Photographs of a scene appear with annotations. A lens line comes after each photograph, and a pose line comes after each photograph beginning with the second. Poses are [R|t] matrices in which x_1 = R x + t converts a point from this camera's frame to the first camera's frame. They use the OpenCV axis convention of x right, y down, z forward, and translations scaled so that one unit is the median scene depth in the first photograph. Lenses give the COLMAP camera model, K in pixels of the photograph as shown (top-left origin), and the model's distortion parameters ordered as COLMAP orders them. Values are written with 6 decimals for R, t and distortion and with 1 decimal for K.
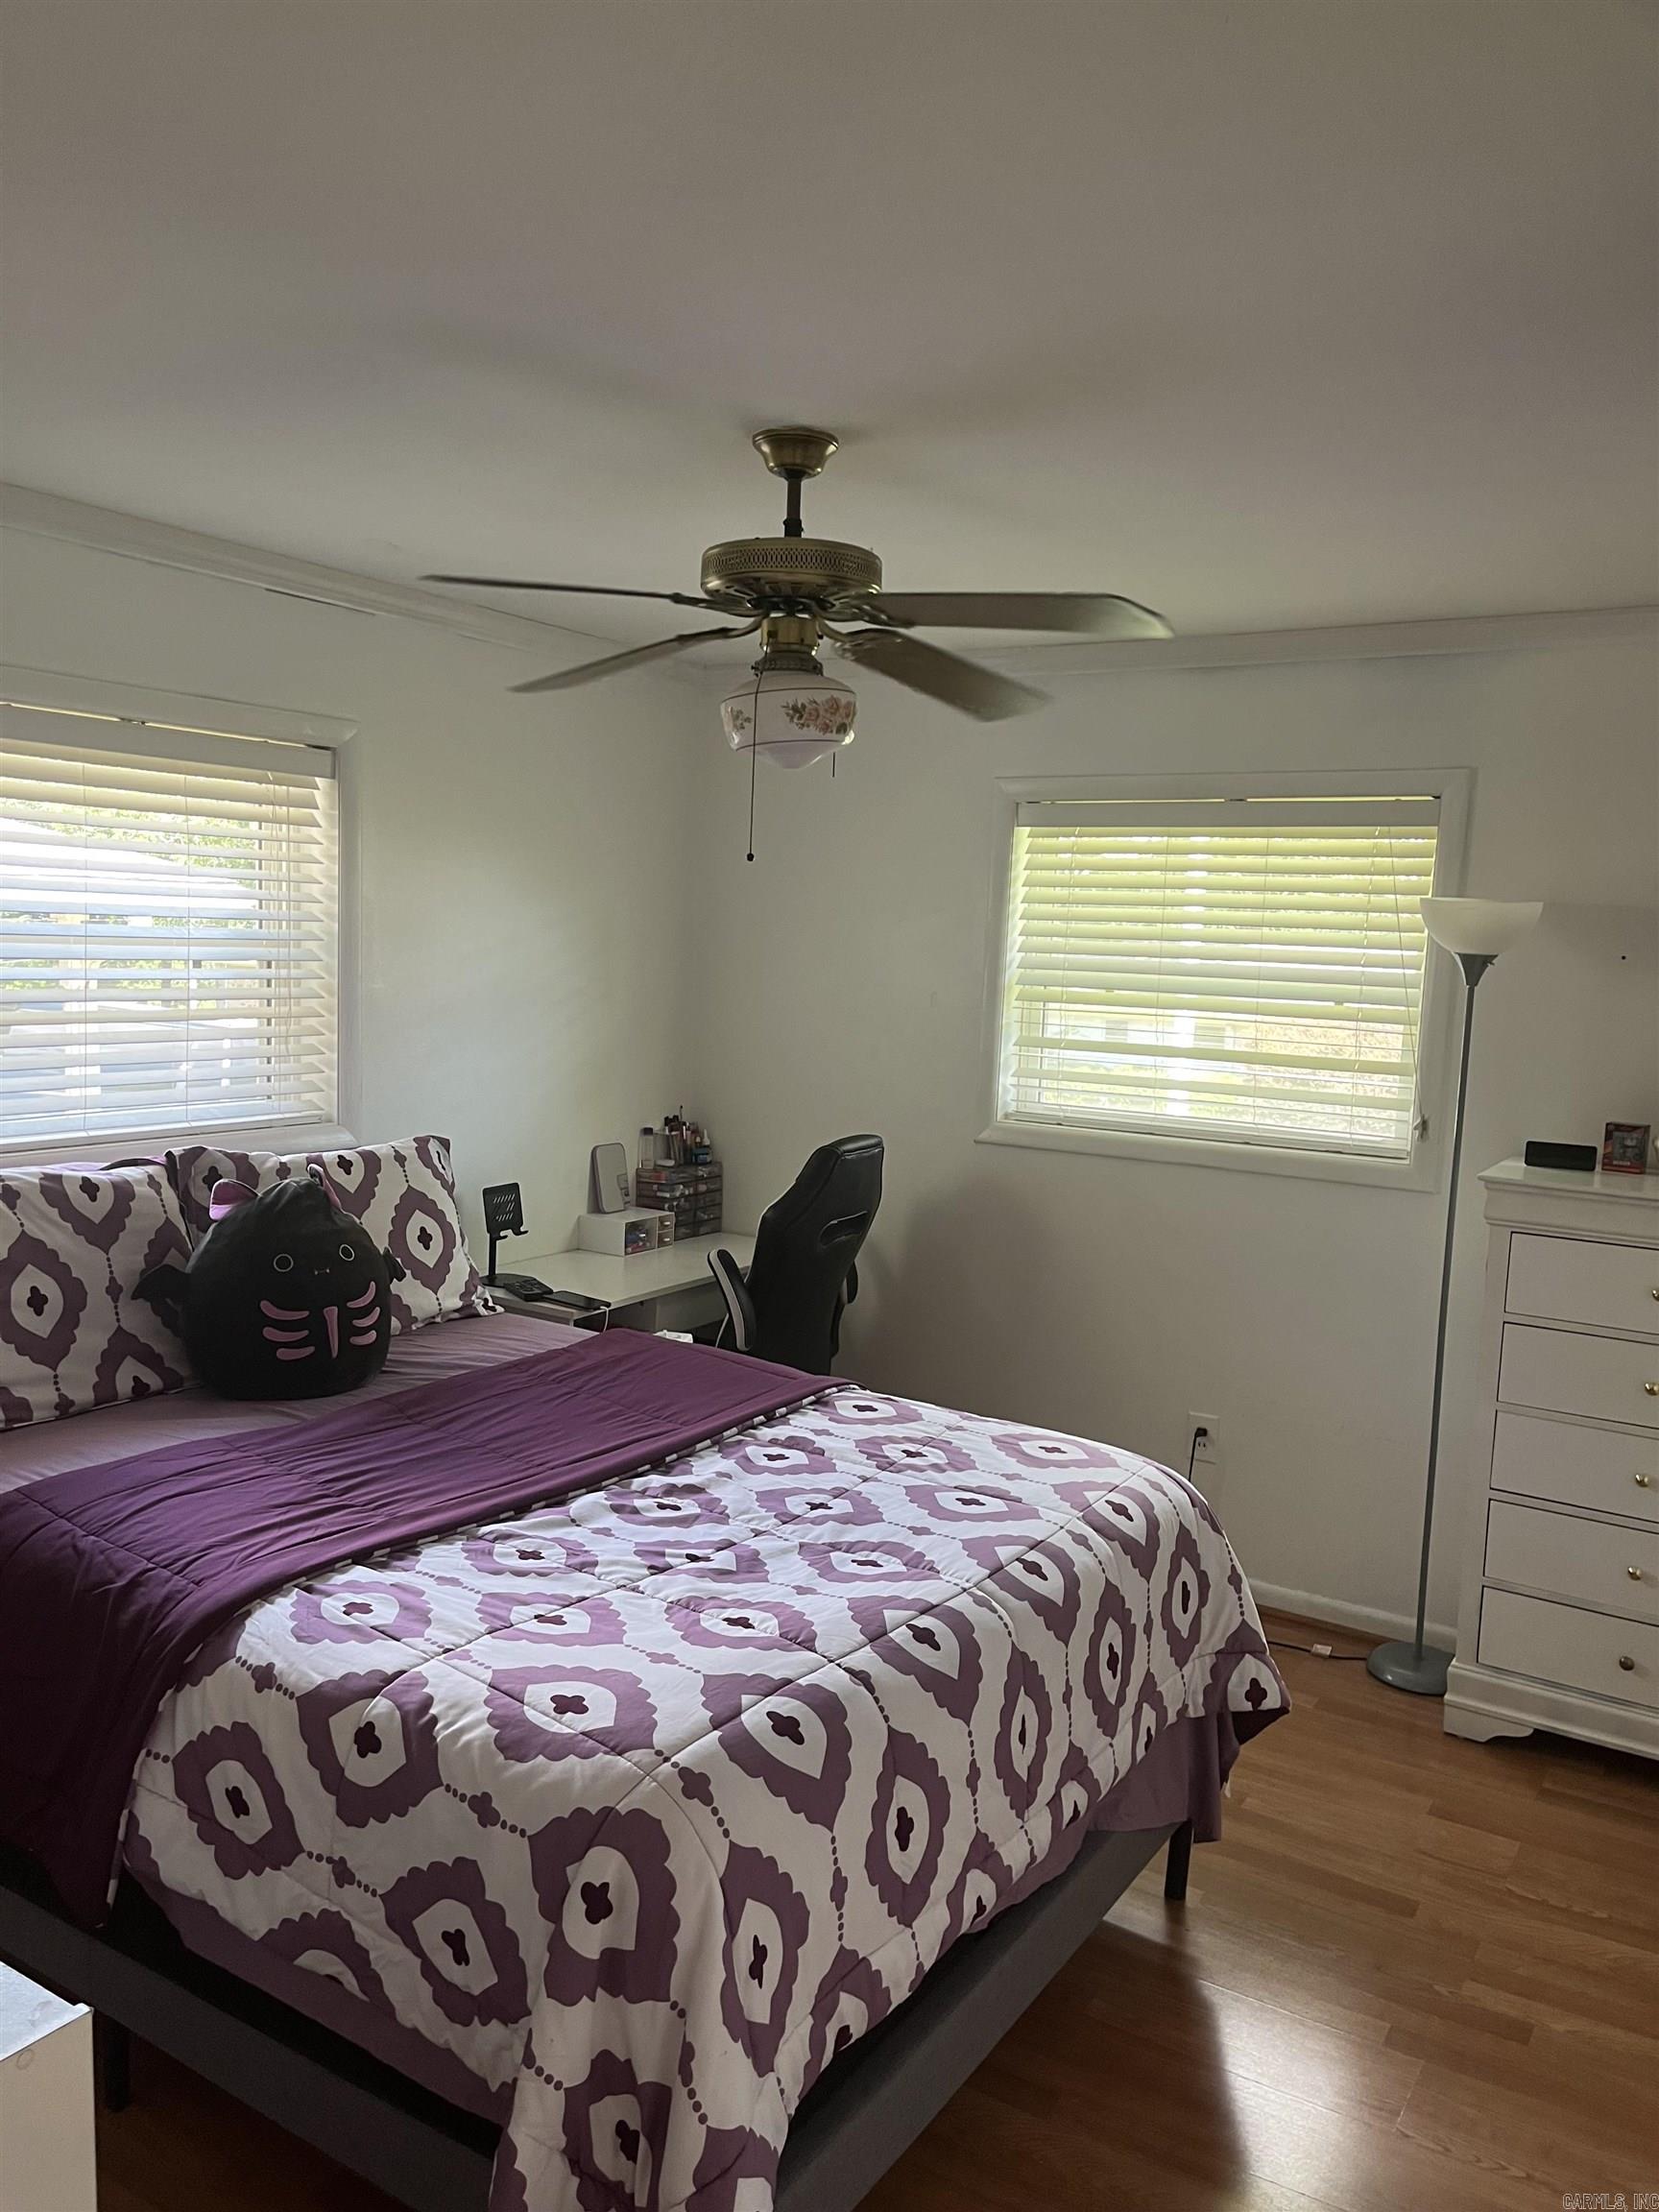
lens RADIAL K [[1683.6, 0, 813.2], [0, 1683.6, 1109.9], [0, 0, 1]] dist [0.049807, -0.028532]
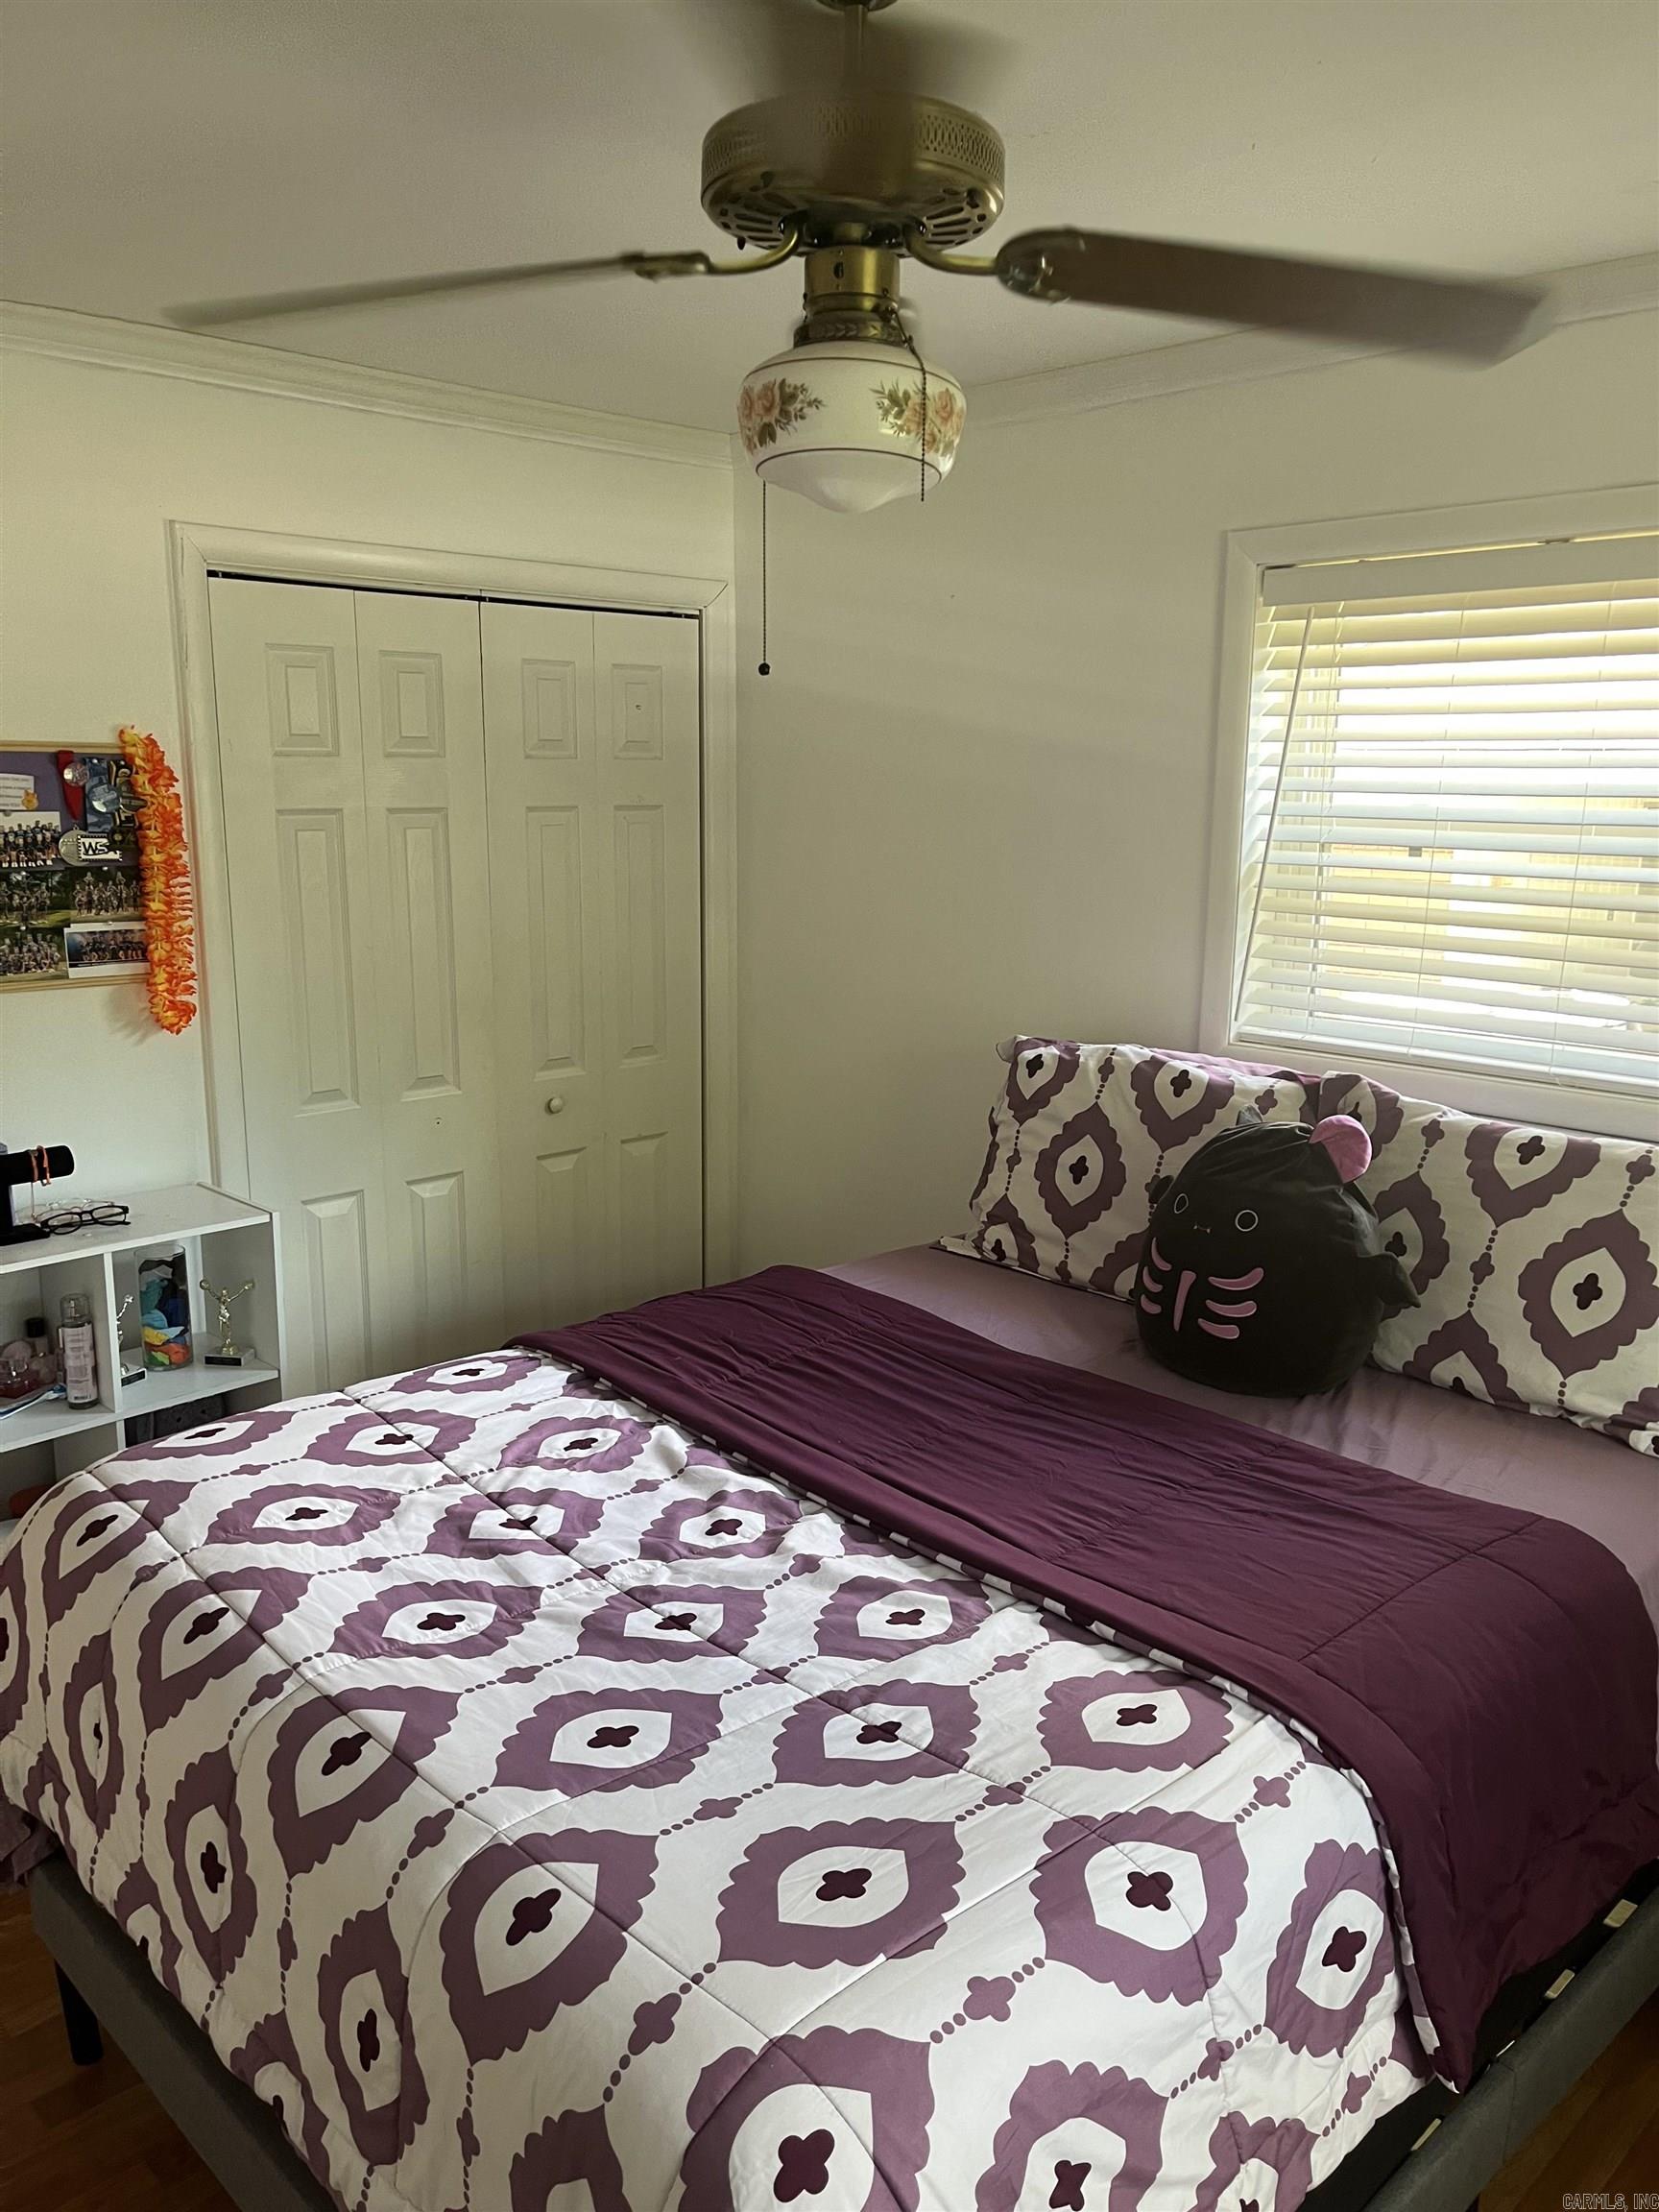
lens RADIAL K [[1683.6, 0, 810.2], [0, 1683.6, 1103.9], [0, 0, 1]] dist [0.049807, -0.028532]
pose [[-0.234461, 0.150374, -0.960425, 0.559539], [-0.124309, 0.975215, 0.183036, -0.093768], [0.964145, 0.162304, -0.209957, 1.048294]]
